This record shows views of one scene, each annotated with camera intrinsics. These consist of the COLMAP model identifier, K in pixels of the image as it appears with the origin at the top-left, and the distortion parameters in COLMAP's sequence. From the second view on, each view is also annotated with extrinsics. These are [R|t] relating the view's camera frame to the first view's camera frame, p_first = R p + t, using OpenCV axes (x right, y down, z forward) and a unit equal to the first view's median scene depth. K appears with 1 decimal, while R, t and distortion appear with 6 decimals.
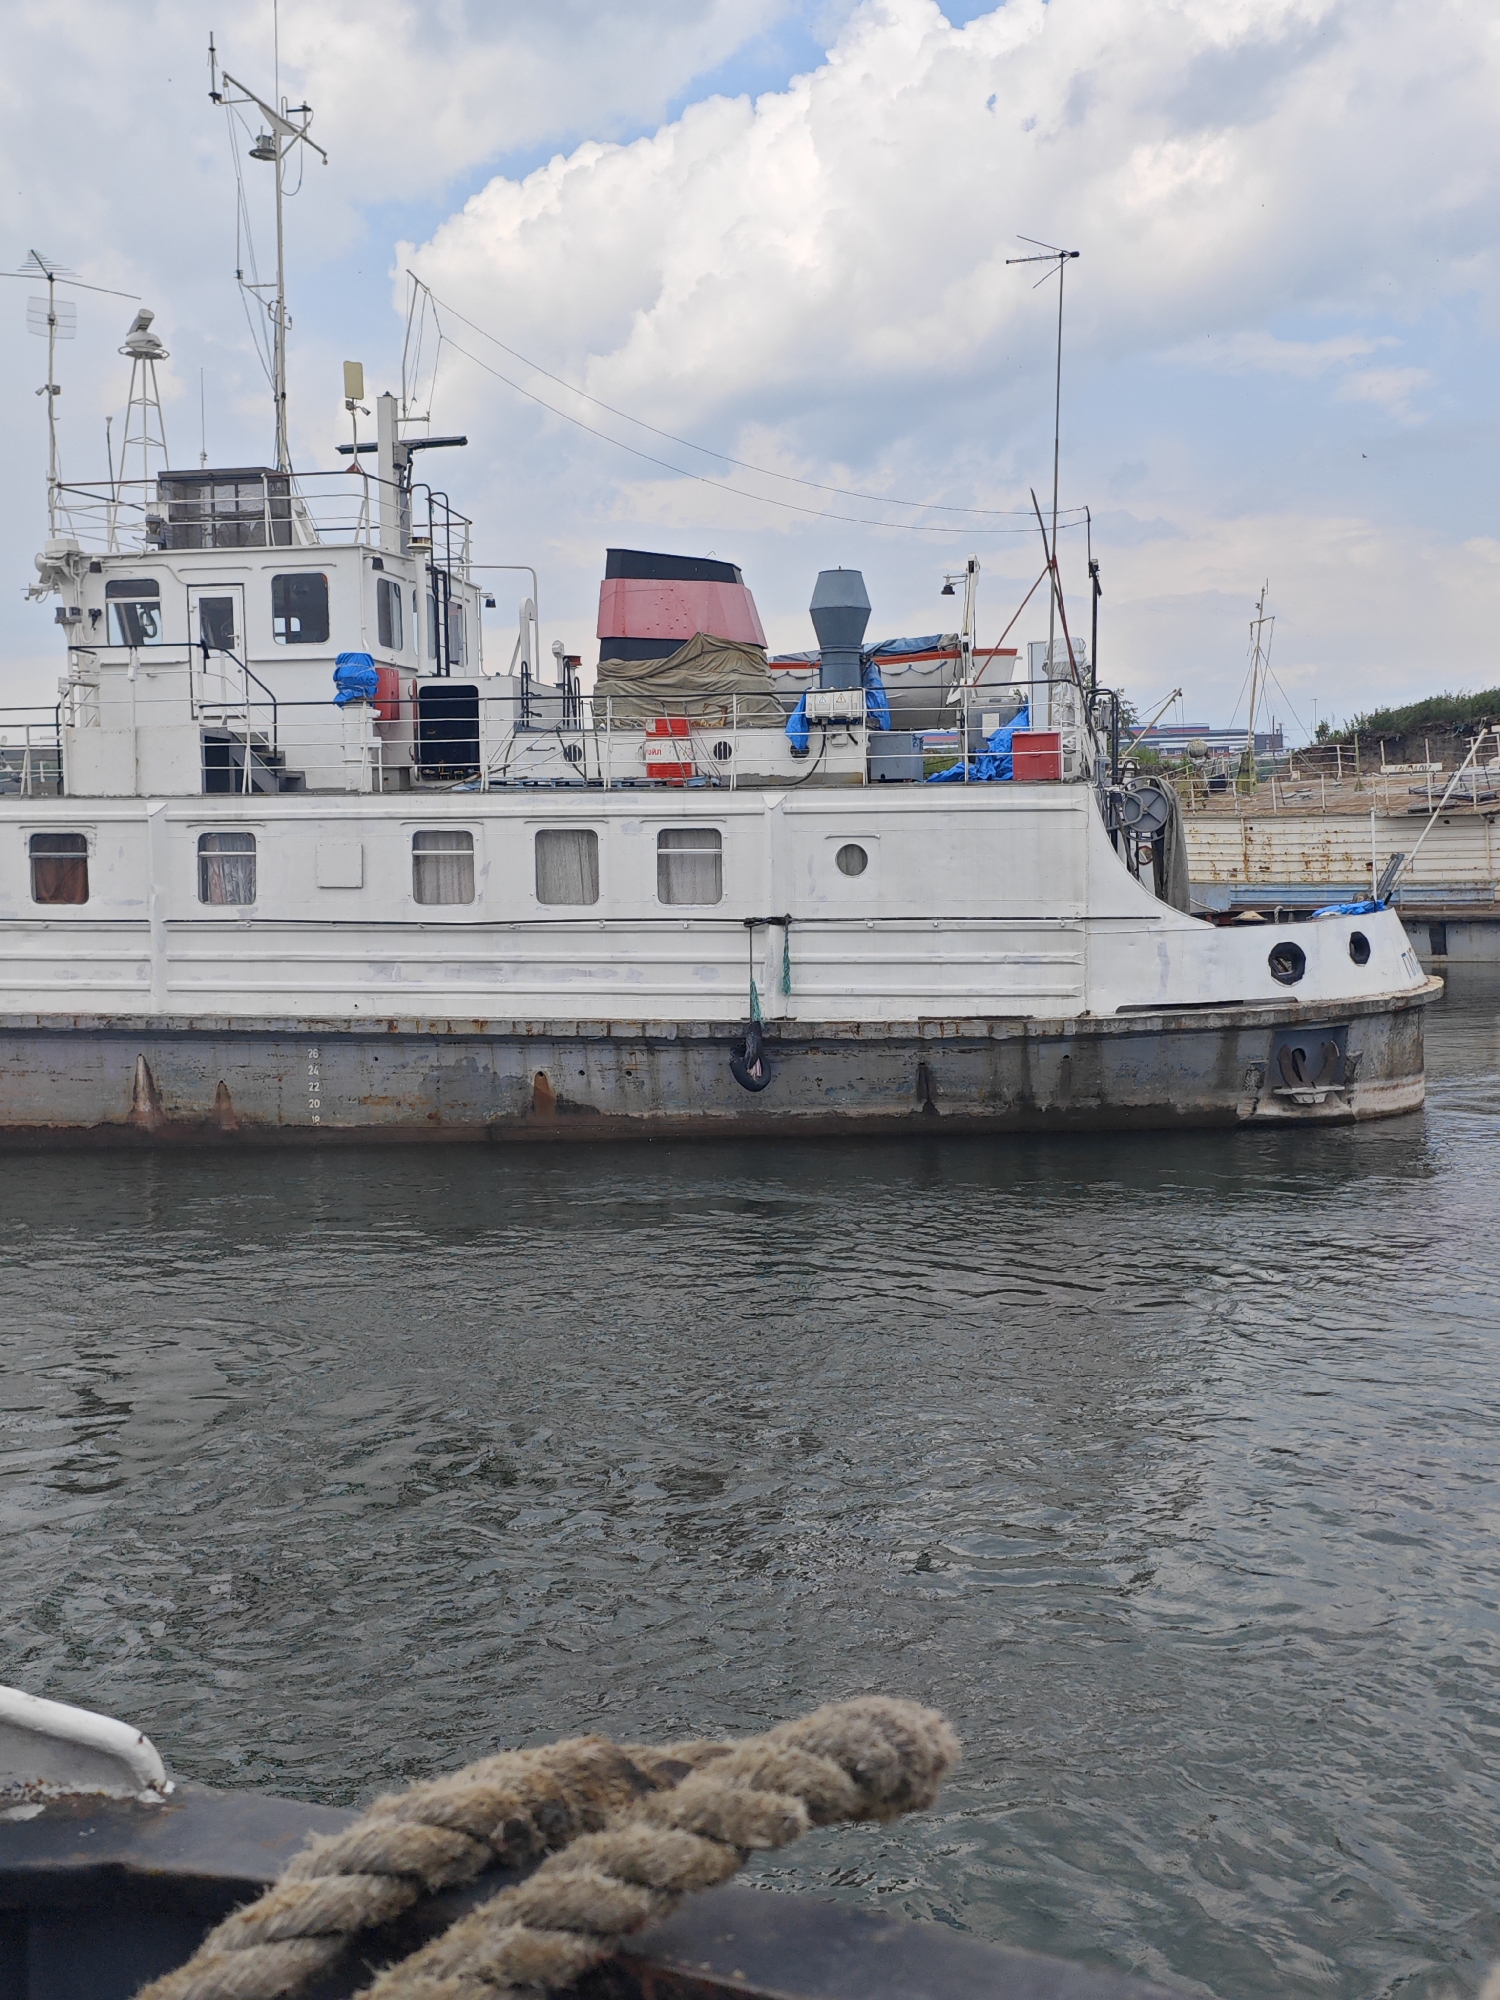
lens RADIAL K [[2046.1, 0, 750.0], [0, 2046.1, 1000.0], [0, 0, 1]] dist [0.150302, -0.269740]
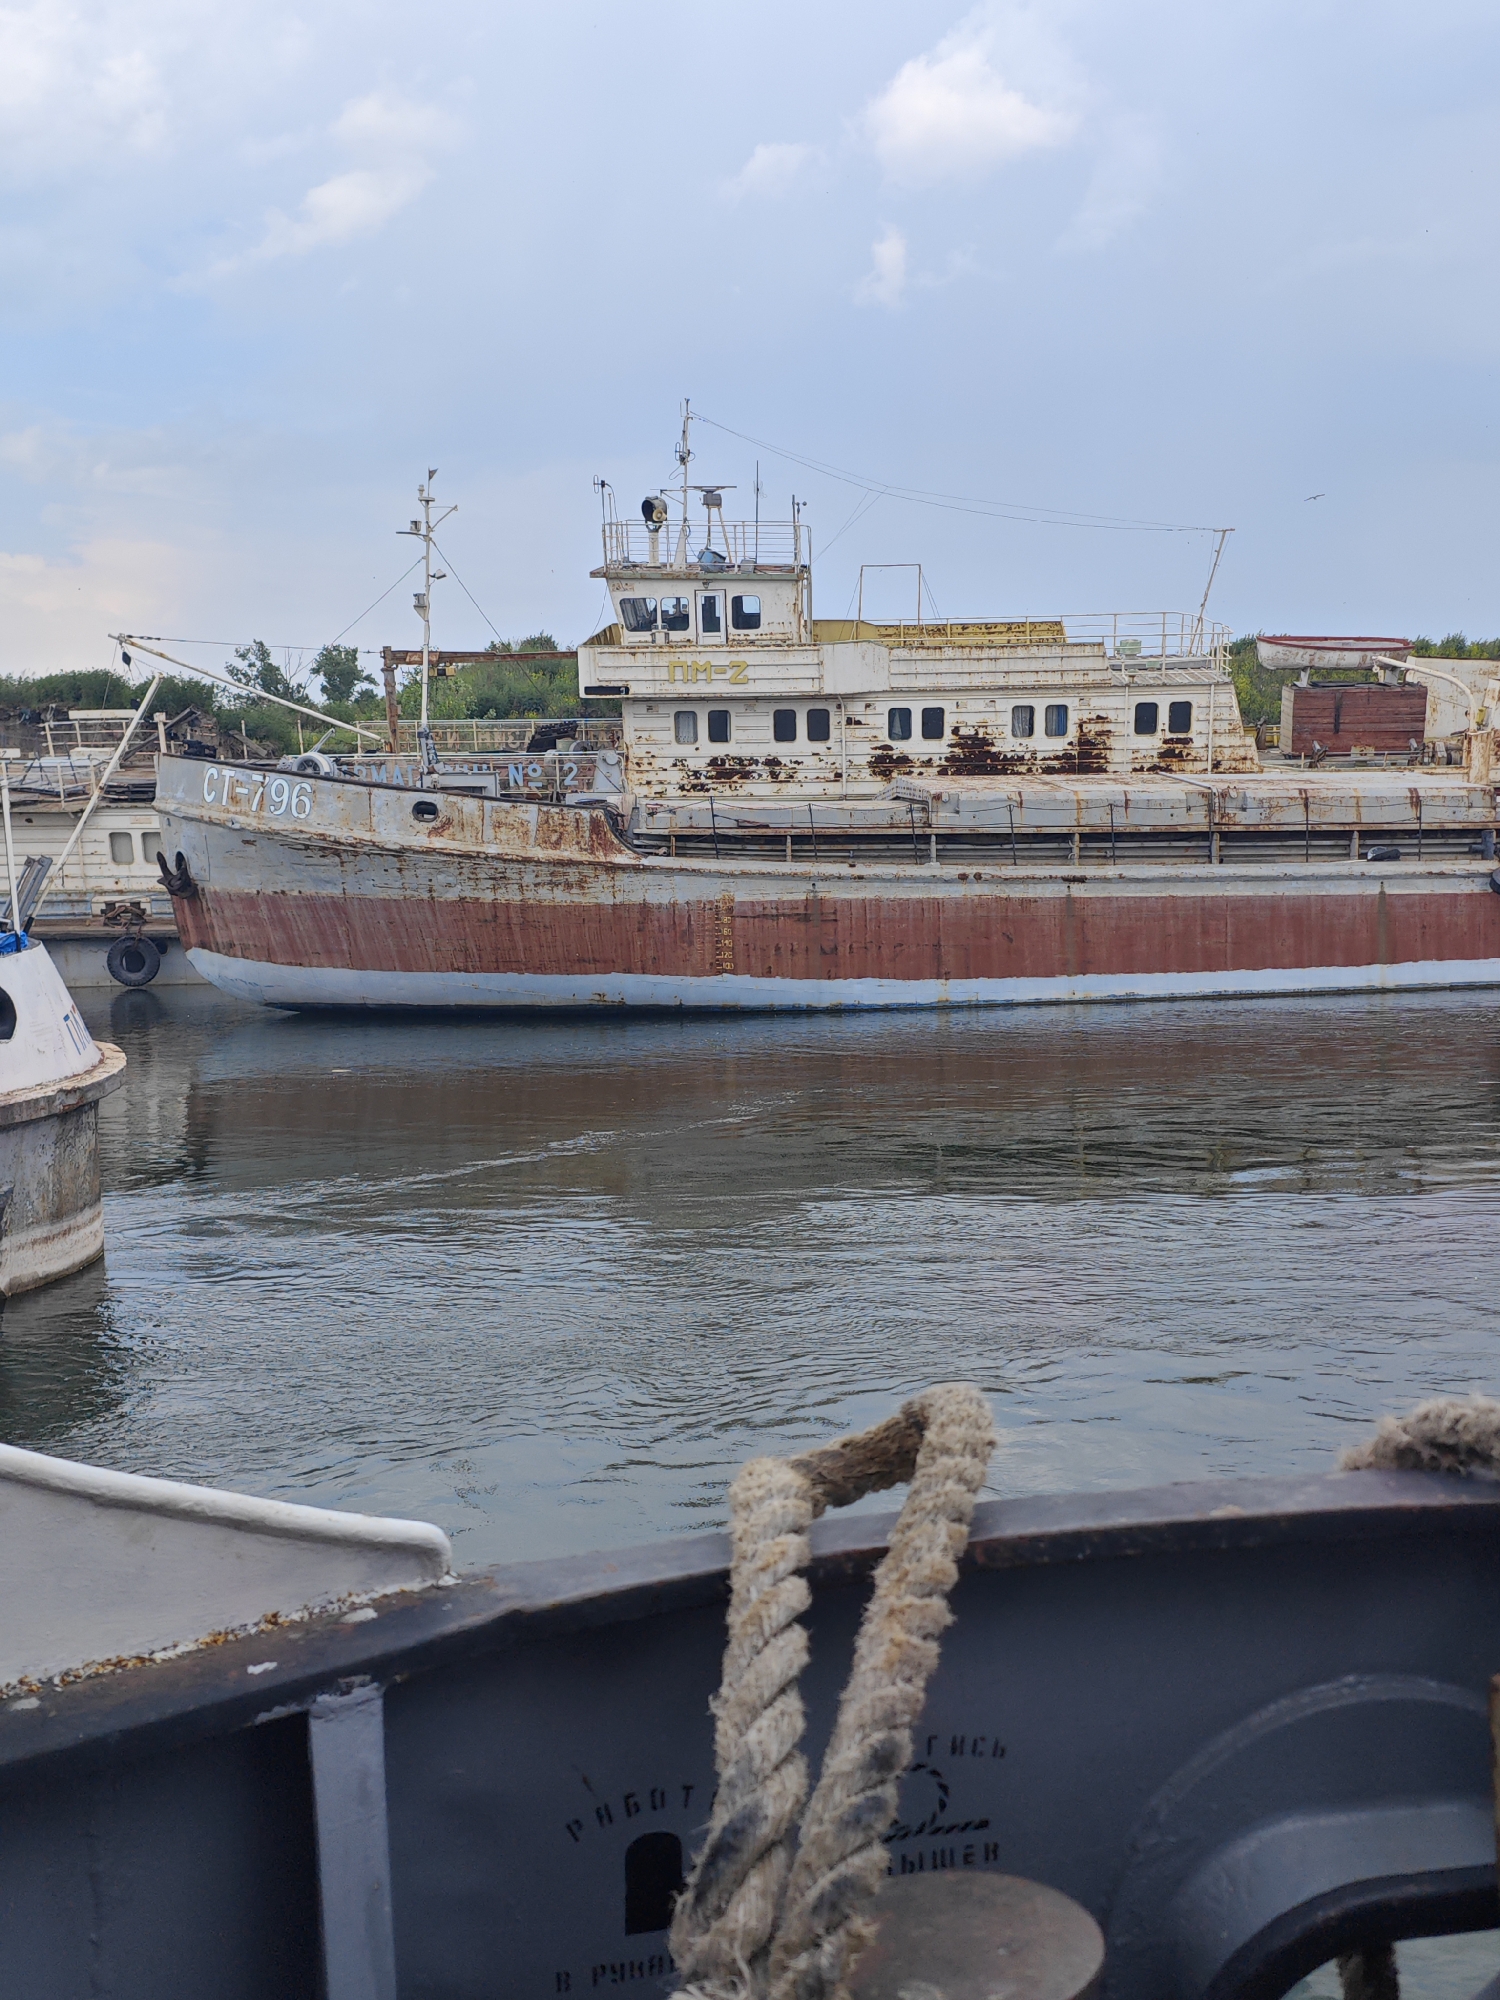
lens RADIAL K [[2046.1, 0, 750.0], [0, 2046.1, 1000.0], [0, 0, 1]] dist [0.150302, -0.269740]
pose [[0.780137, -0.046343, 0.623889, 0.065625], [0.048208, 0.998741, 0.013906, -0.019863], [-0.623748, 0.019228, 0.781389, 0.291182]]
